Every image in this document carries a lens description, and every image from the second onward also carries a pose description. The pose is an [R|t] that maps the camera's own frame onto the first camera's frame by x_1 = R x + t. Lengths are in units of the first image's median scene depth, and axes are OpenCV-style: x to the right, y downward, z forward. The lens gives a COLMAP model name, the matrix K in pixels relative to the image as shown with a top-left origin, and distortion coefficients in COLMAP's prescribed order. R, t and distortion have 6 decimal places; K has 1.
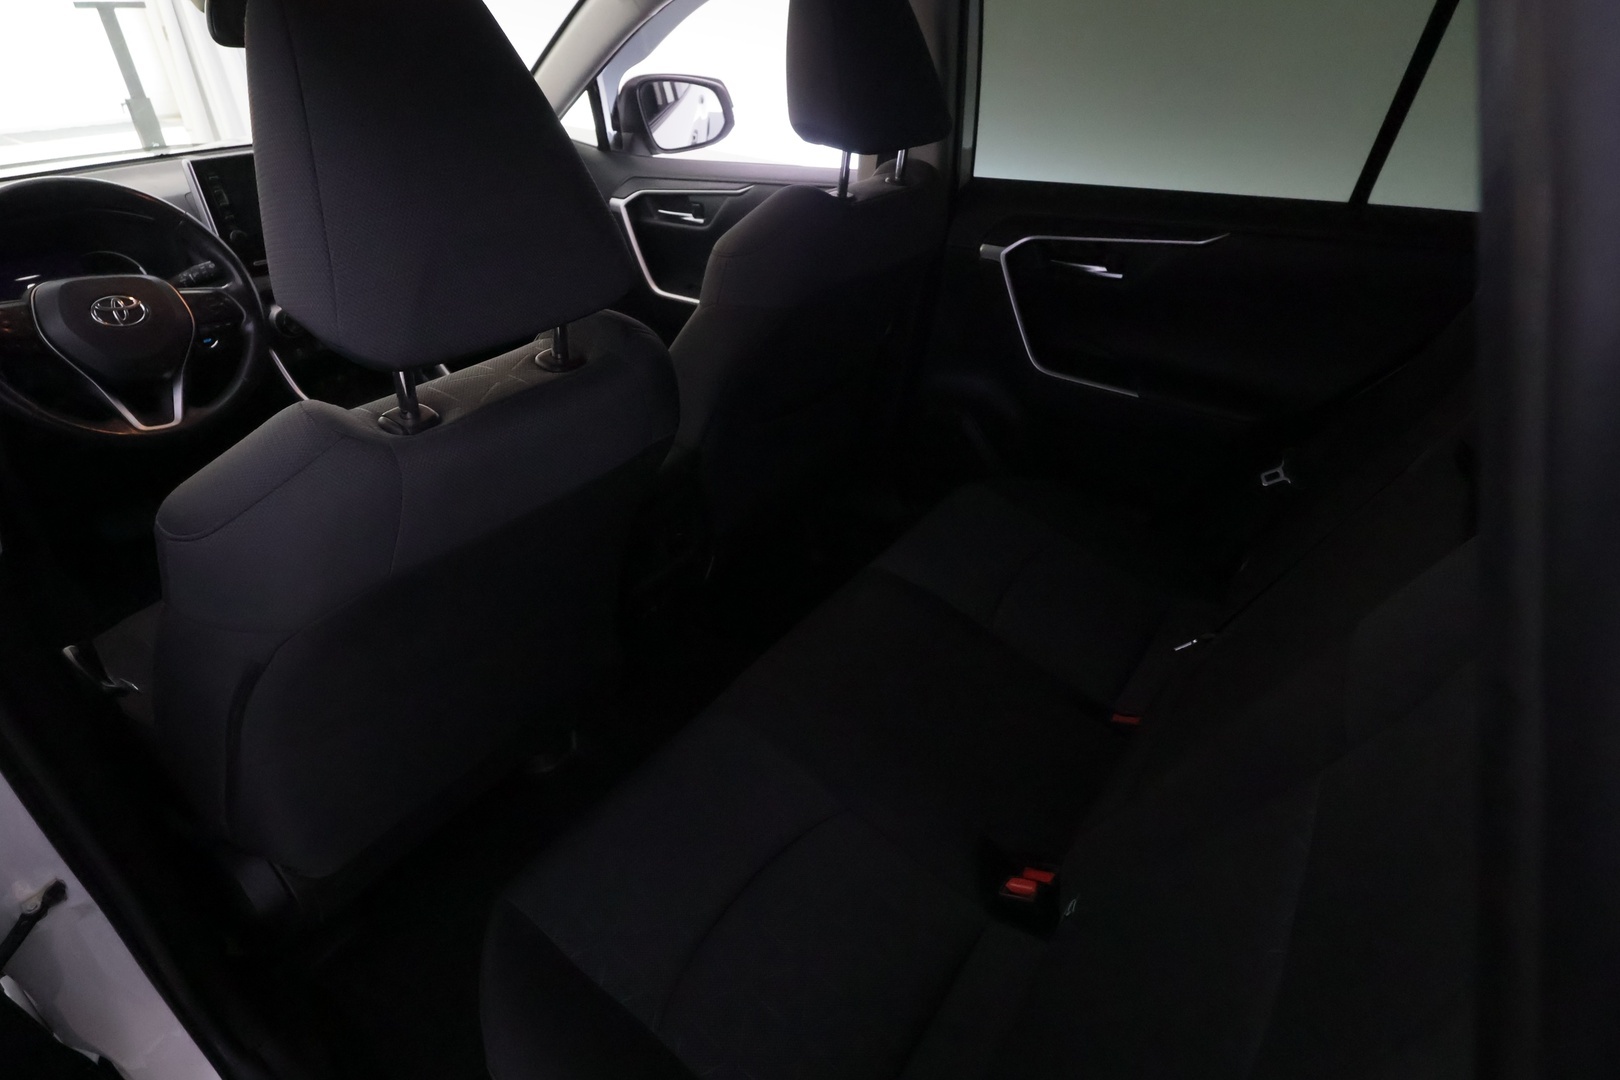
lens RADIAL K [[887.7, 0, 809.1], [0, 887.7, 542.5], [0, 0, 1]] dist [-0.002891, -0.000200]
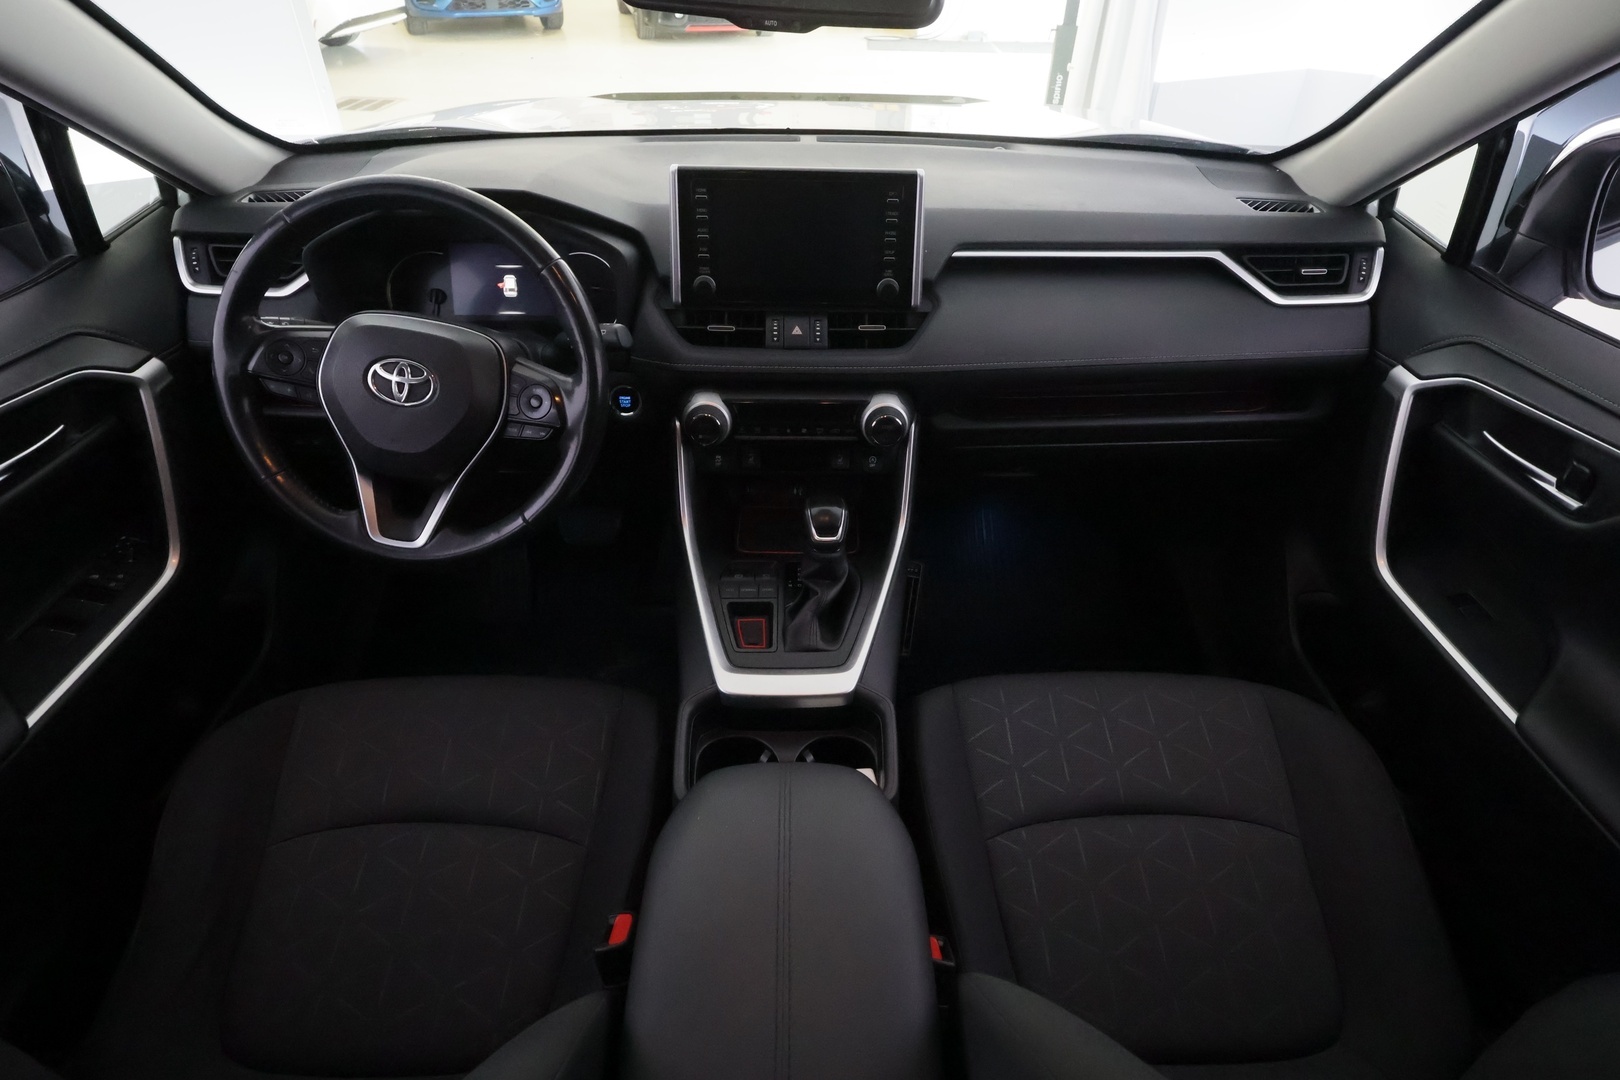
lens RADIAL K [[887.7, 0, 808.5], [0, 887.7, 536.9], [0, 0, 1]] dist [-0.002891, -0.000200]
pose [[0.606740, 0.474949, -0.637409, -0.064649], [-0.444281, 0.867553, 0.223530, -0.273052], [0.659152, 0.147564, 0.737390, 0.443473]]
